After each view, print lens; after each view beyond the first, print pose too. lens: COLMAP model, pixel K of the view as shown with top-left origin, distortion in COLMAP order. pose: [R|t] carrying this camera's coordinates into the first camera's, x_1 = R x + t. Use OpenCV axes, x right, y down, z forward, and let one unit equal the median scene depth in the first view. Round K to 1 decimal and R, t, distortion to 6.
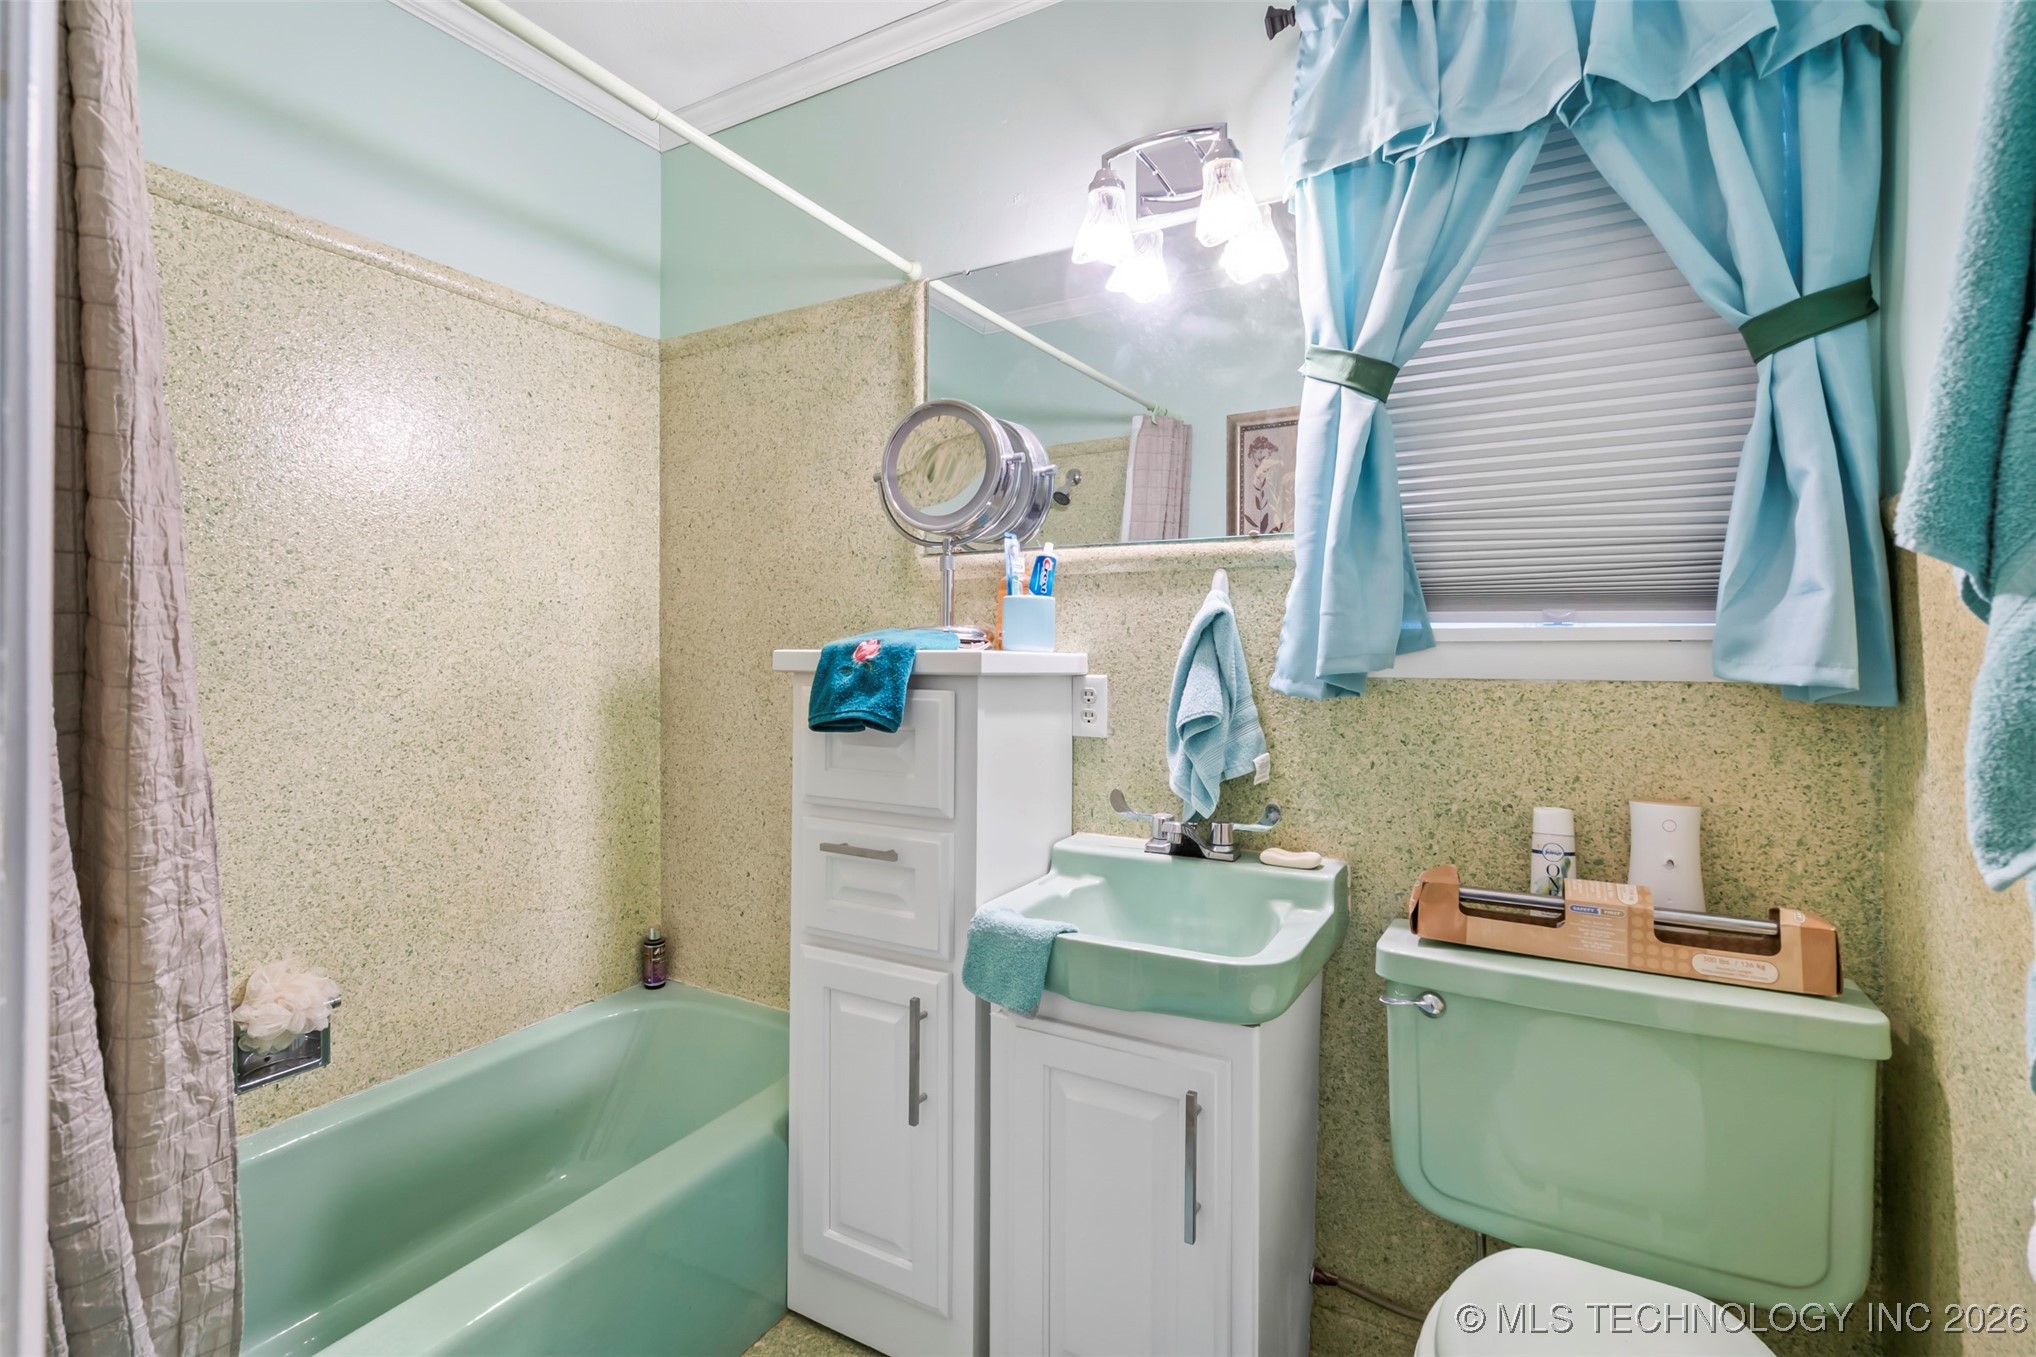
lens RADIAL K [[928.6, 0, 1022.4], [0, 928.6, 660.7], [0, 0, 1]] dist [-0.005254, 0.001037]
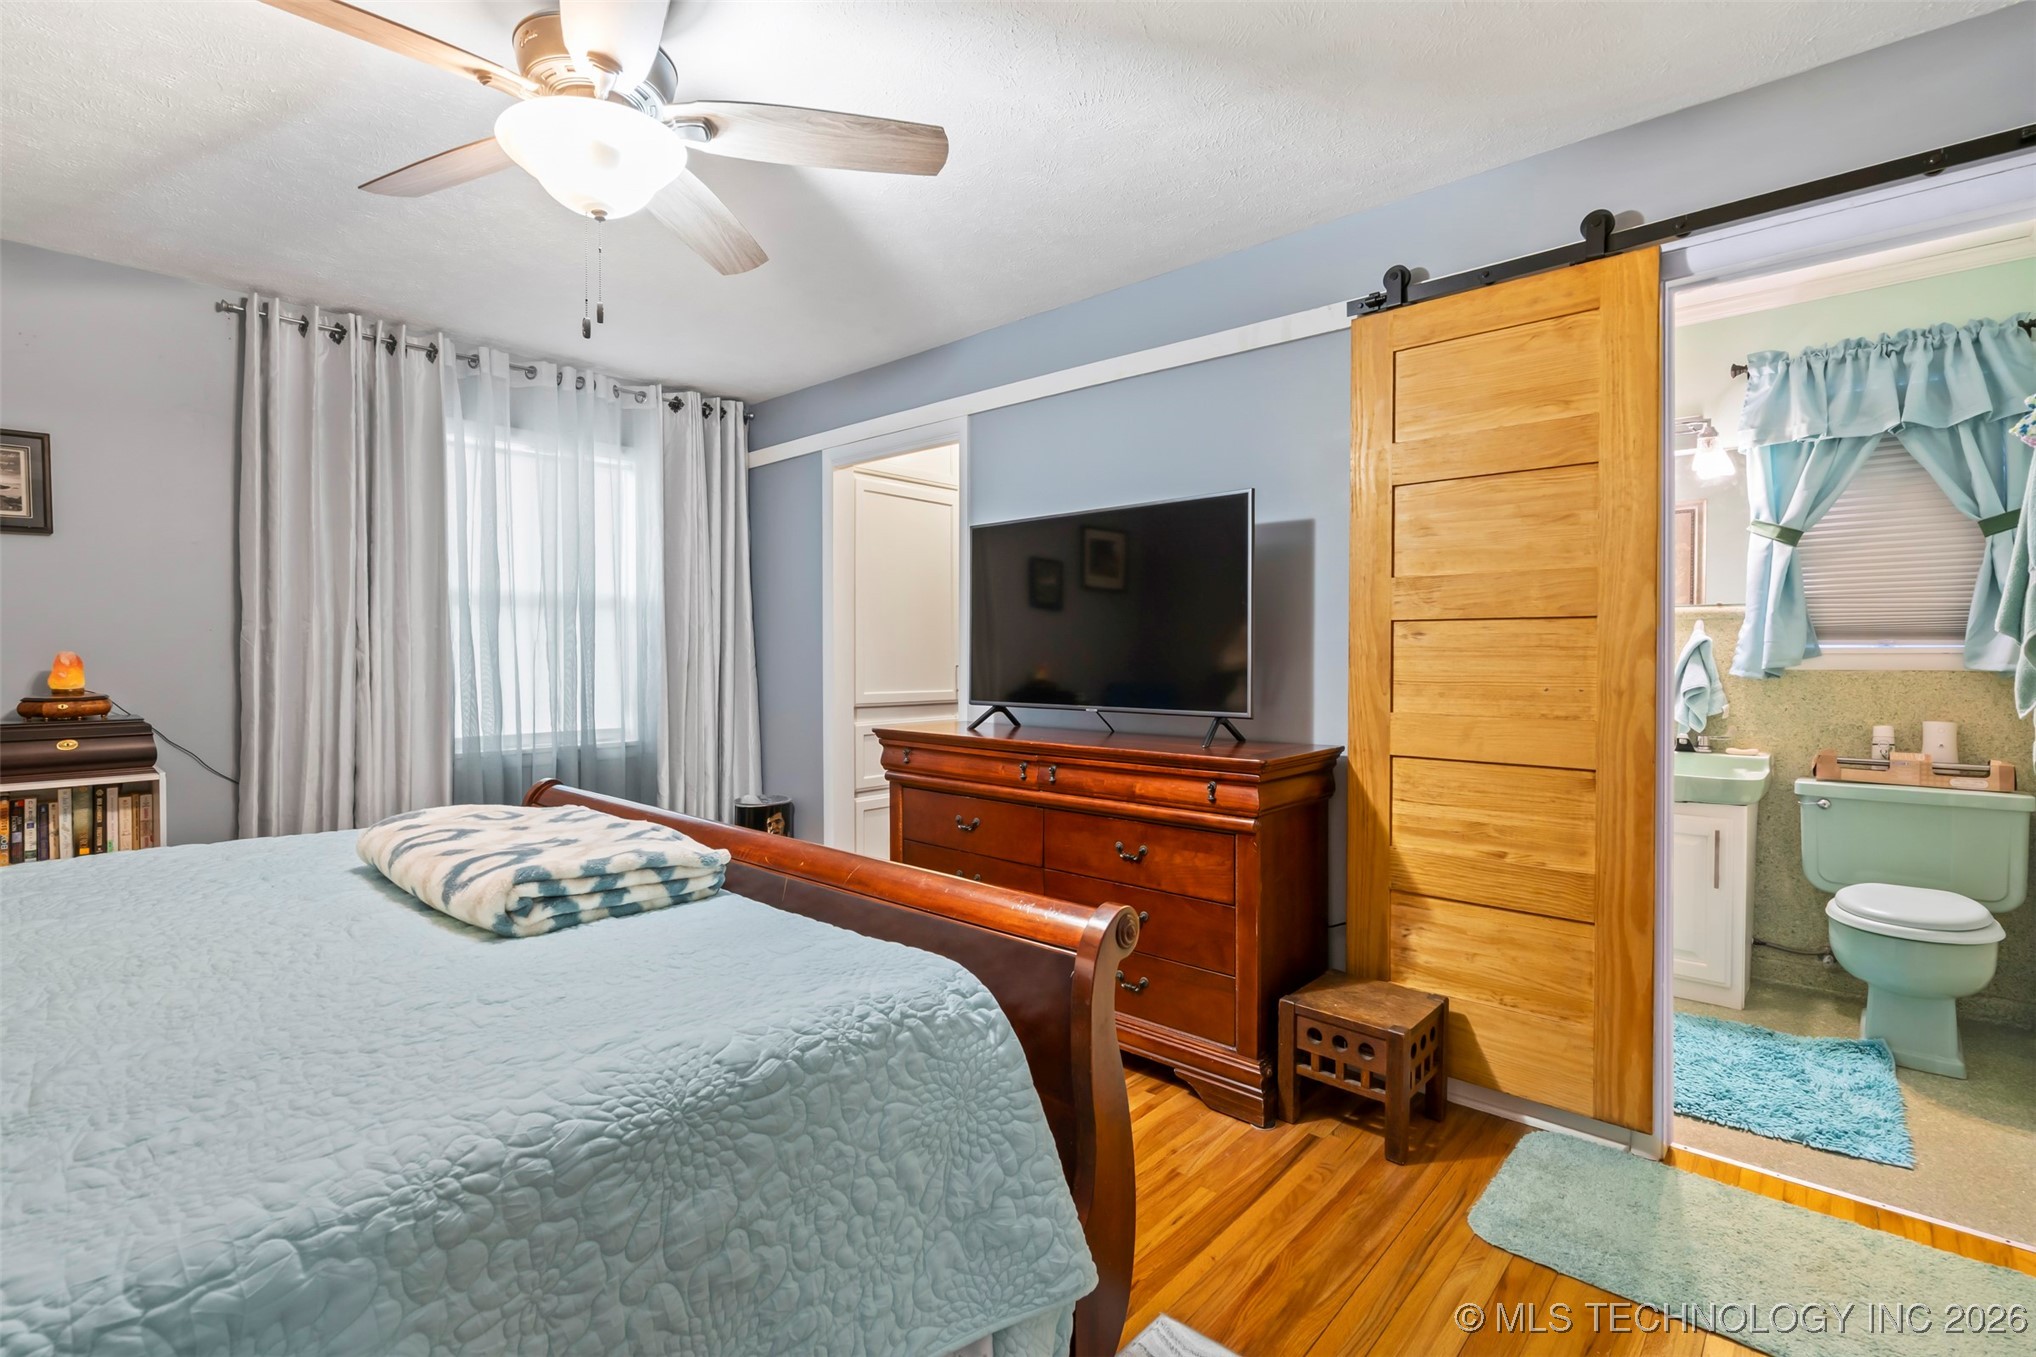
lens RADIAL K [[928.6, 0, 1011.8], [0, 928.6, 676.2], [0, 0, 1]] dist [-0.005254, 0.001037]
pose [[0.974822, 0.004773, -0.222932, -0.987785], [-0.004001, 0.999984, 0.003916, 0.034030], [0.222947, -0.002926, 0.974826, -1.657182]]
